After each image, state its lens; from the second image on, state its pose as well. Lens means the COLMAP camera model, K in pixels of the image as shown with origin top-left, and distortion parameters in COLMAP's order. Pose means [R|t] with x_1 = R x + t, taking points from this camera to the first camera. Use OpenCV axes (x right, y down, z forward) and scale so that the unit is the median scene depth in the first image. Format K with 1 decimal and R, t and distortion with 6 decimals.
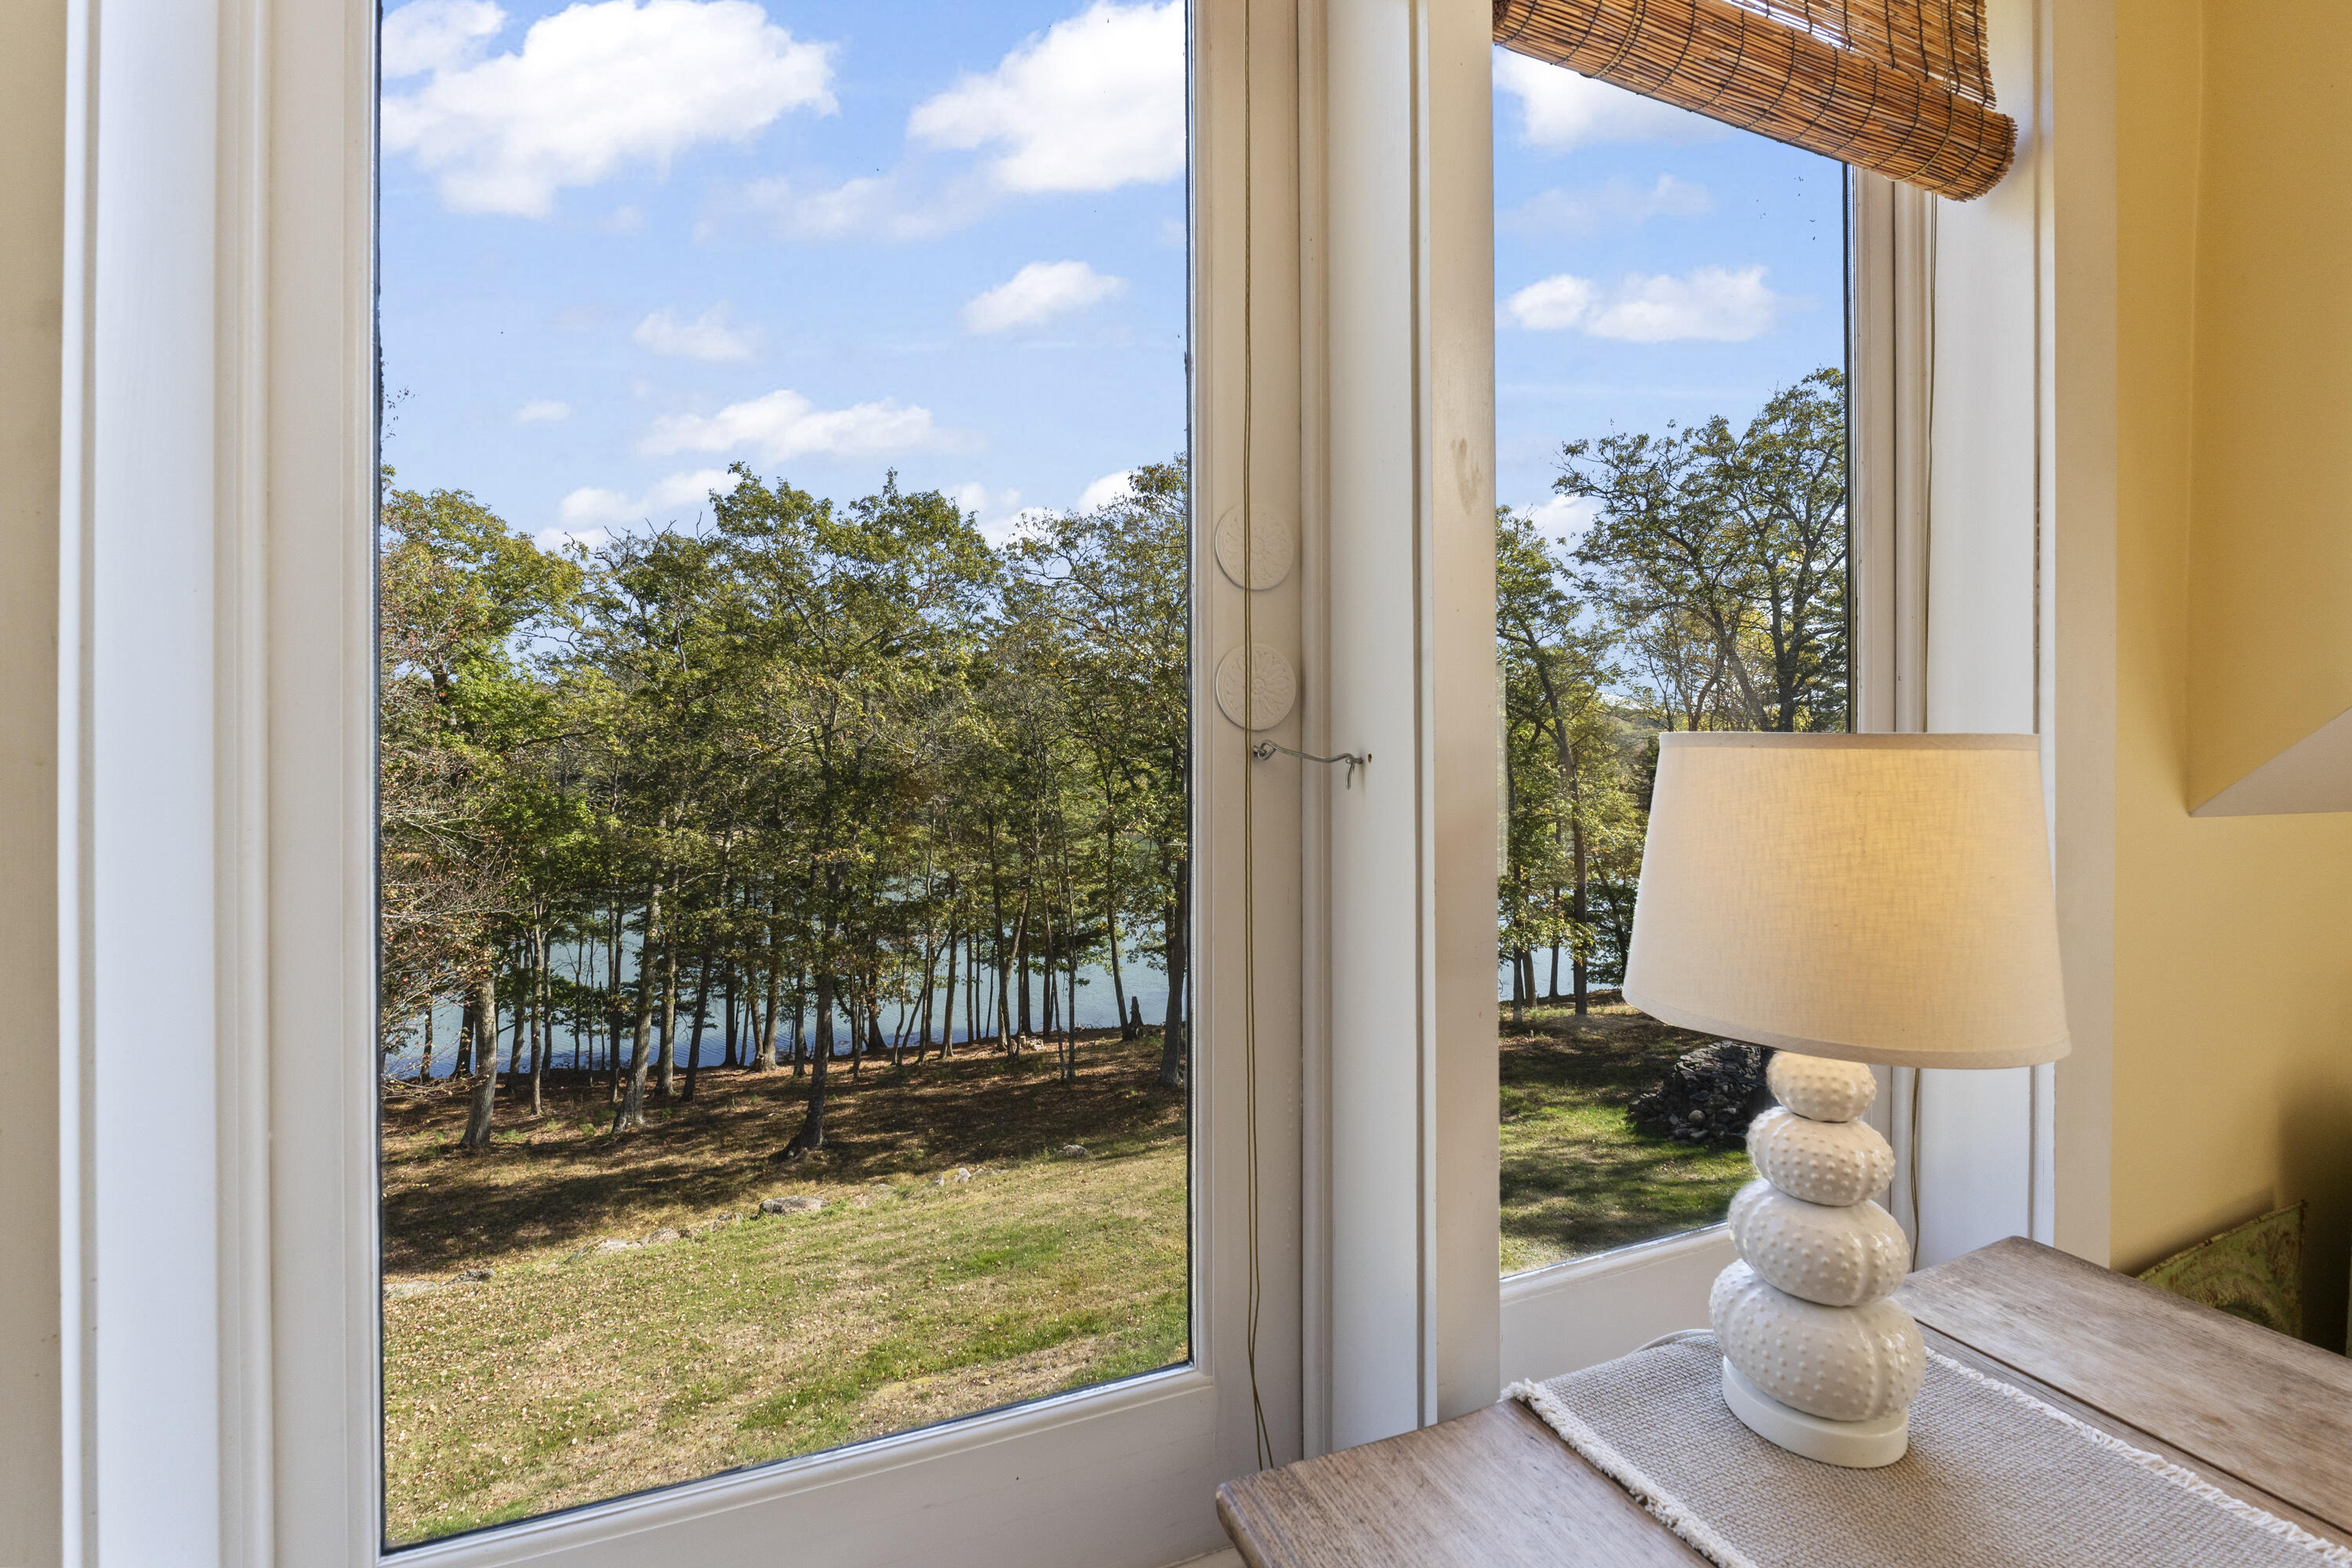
lens RADIAL K [[986.3, 0, 1157.5], [0, 986.3, 765.6], [0, 0, 1]] dist [-0.002067, -0.000478]
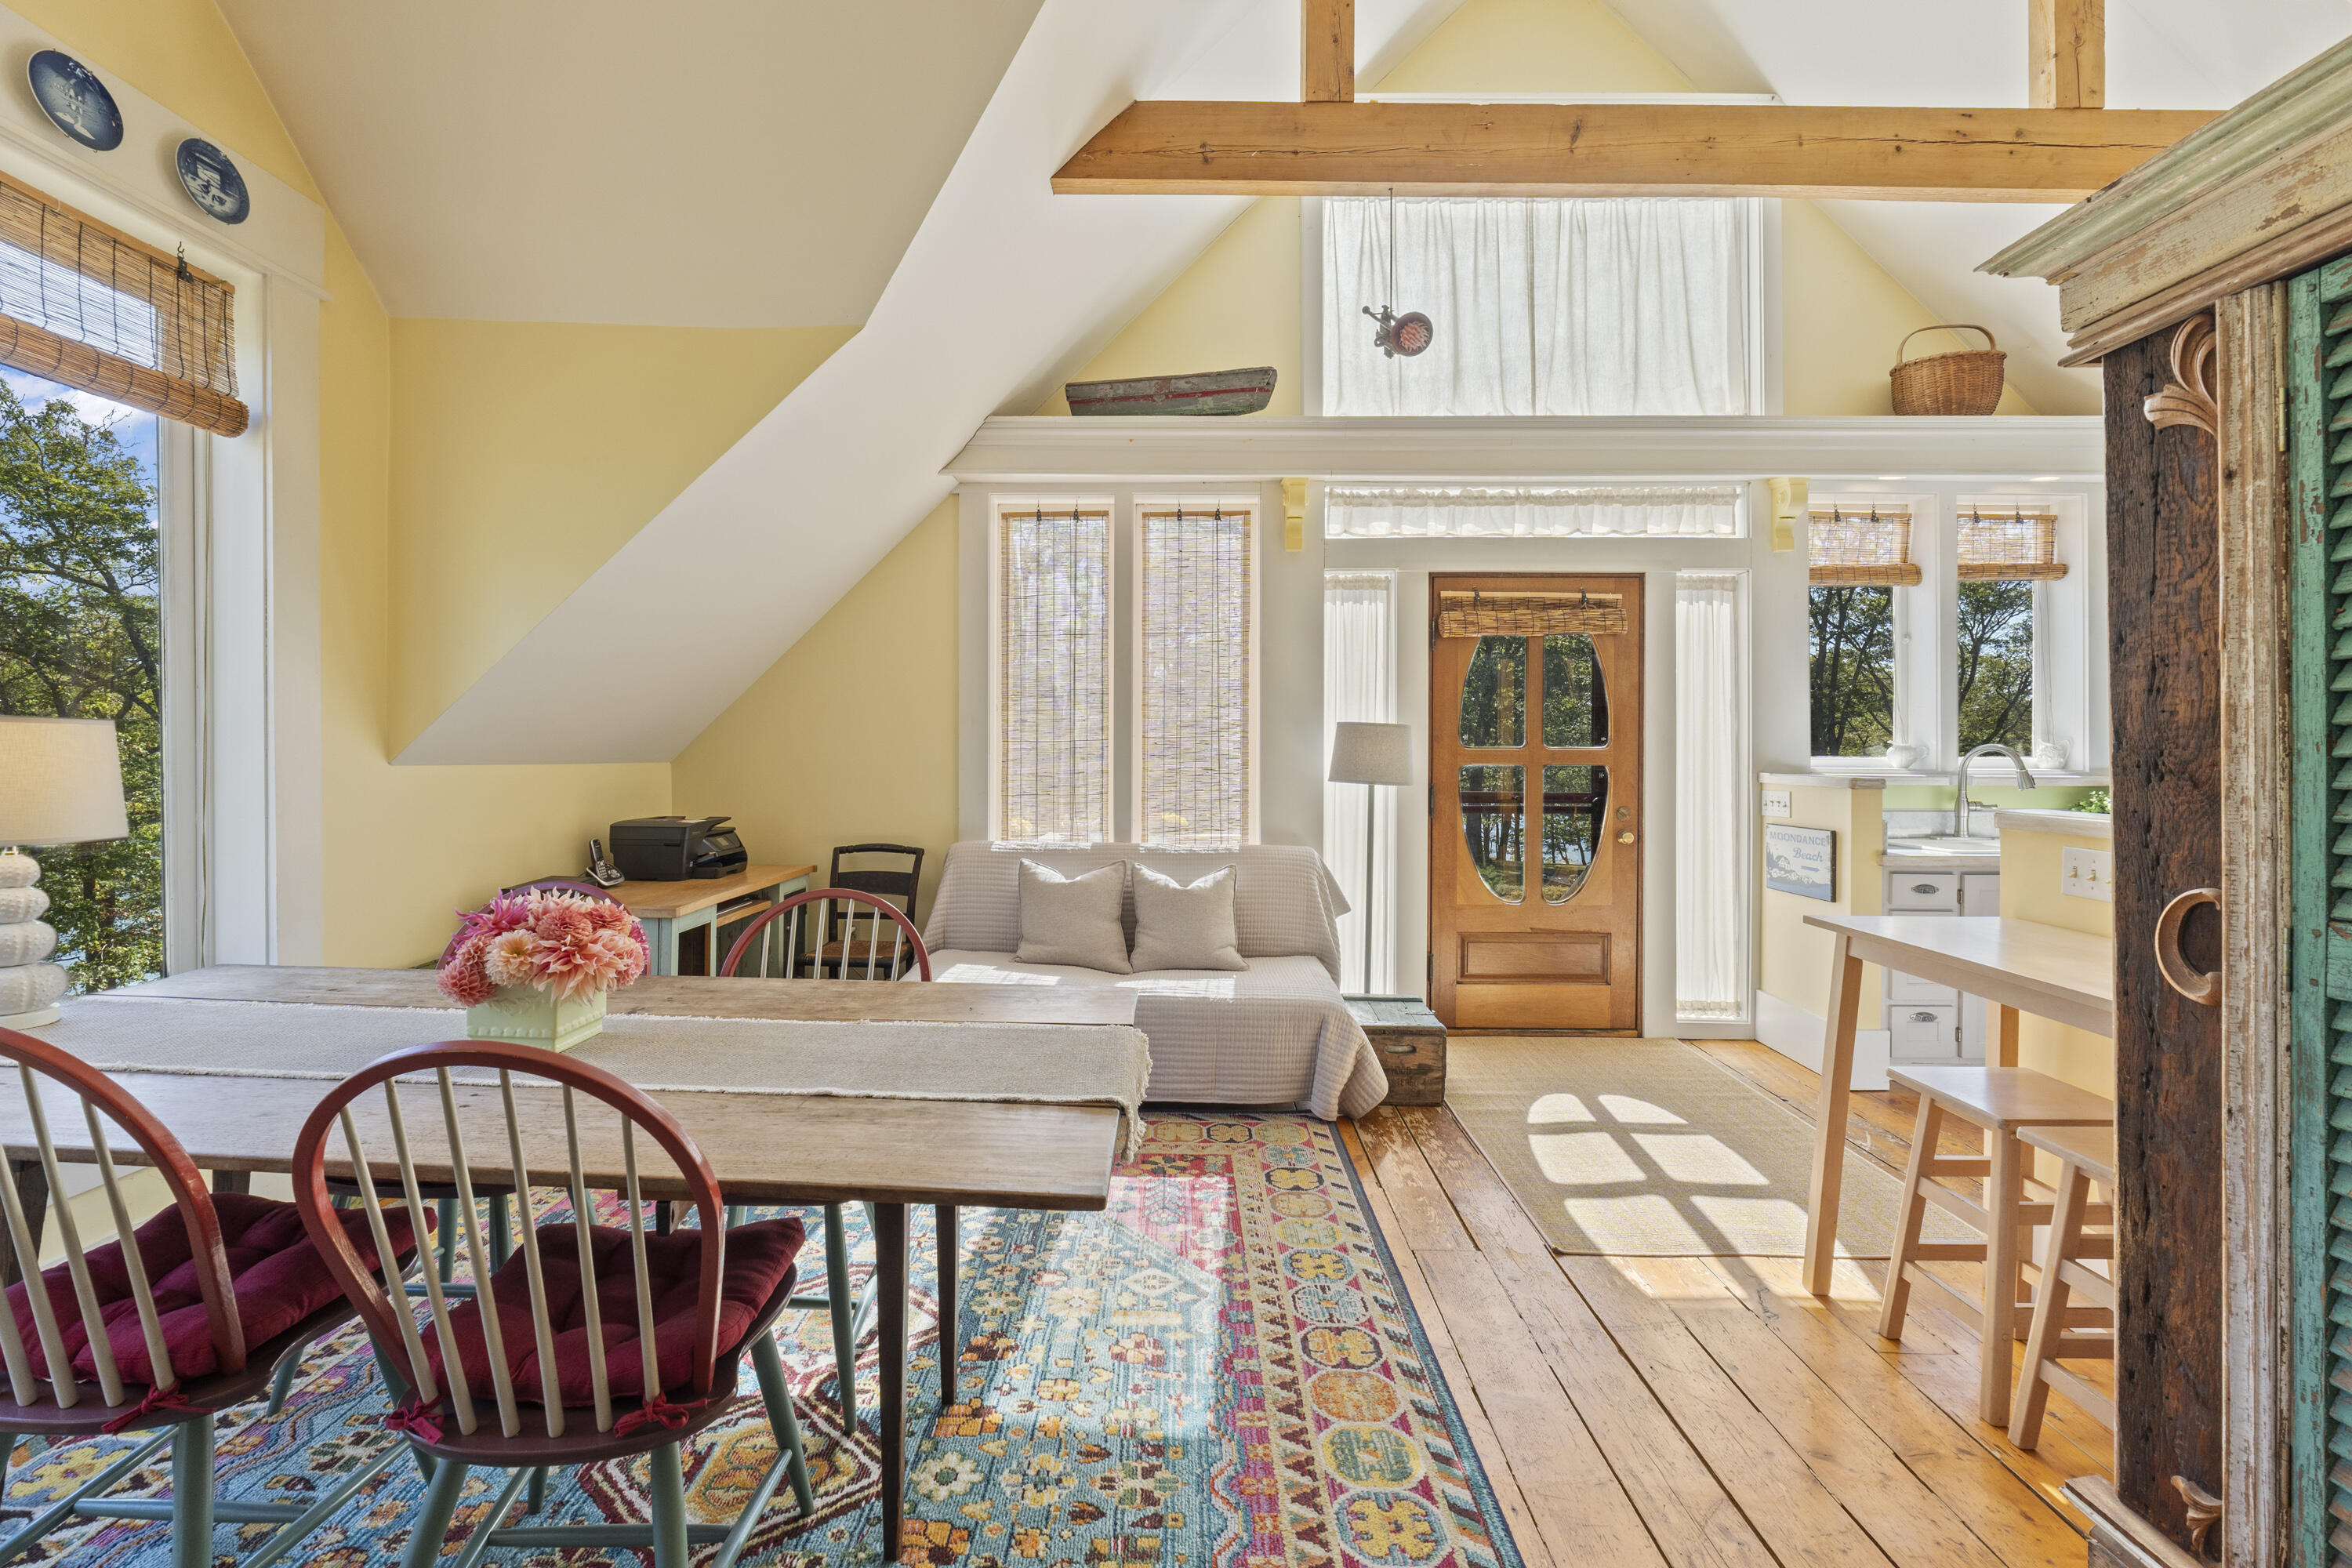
lens RADIAL K [[986.3, 0, 1157.5], [0, 986.3, 765.6], [0, 0, 1]] dist [-0.002067, -0.000478]
pose [[0.391025, 0.001542, 0.920379, -0.009078], [-0.011568, 0.999928, 0.003239, 0.001257], [-0.920307, -0.011914, 0.391015, -0.058320]]
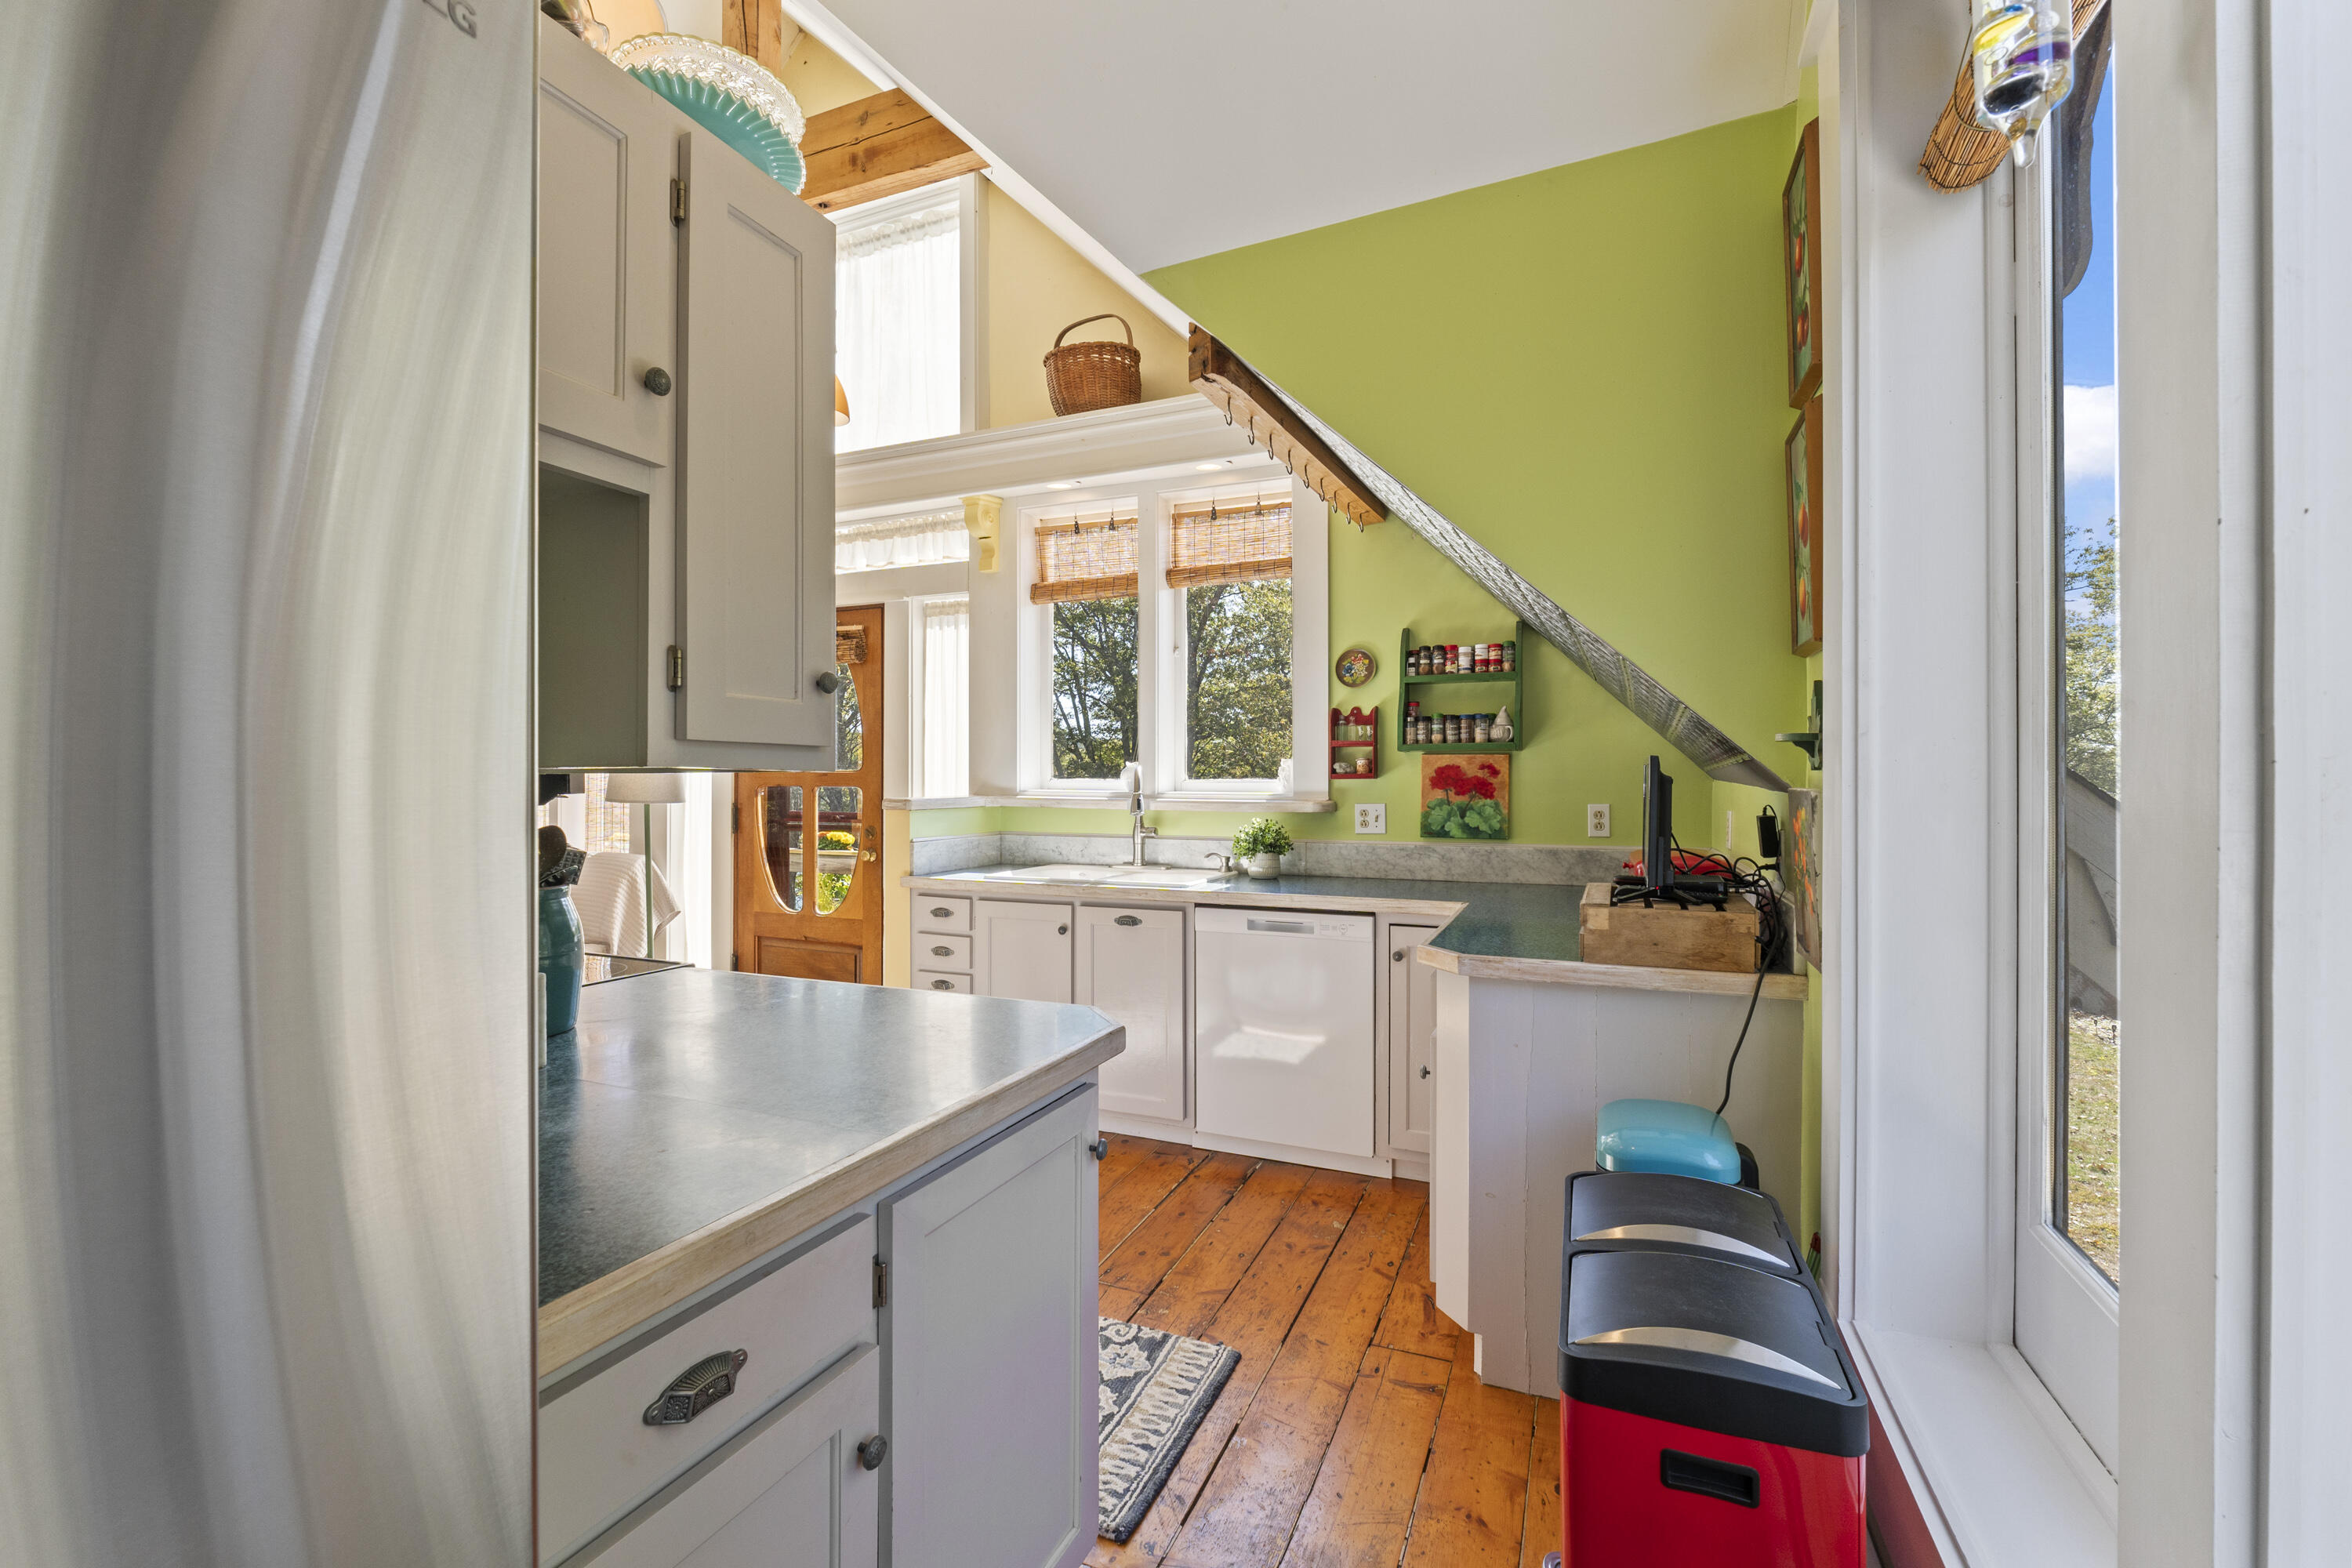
lens RADIAL K [[982.1, 0, 1176.0], [0, 982.1, 784.0], [0, 0, 1]] dist [-0.000351, -0.000091]
pose [[0.712580, 0.003231, 0.701583, 0.073837], [-0.010775, 0.999922, 0.006338, -0.000858], [-0.701508, -0.012075, 0.712559, -0.199118]]
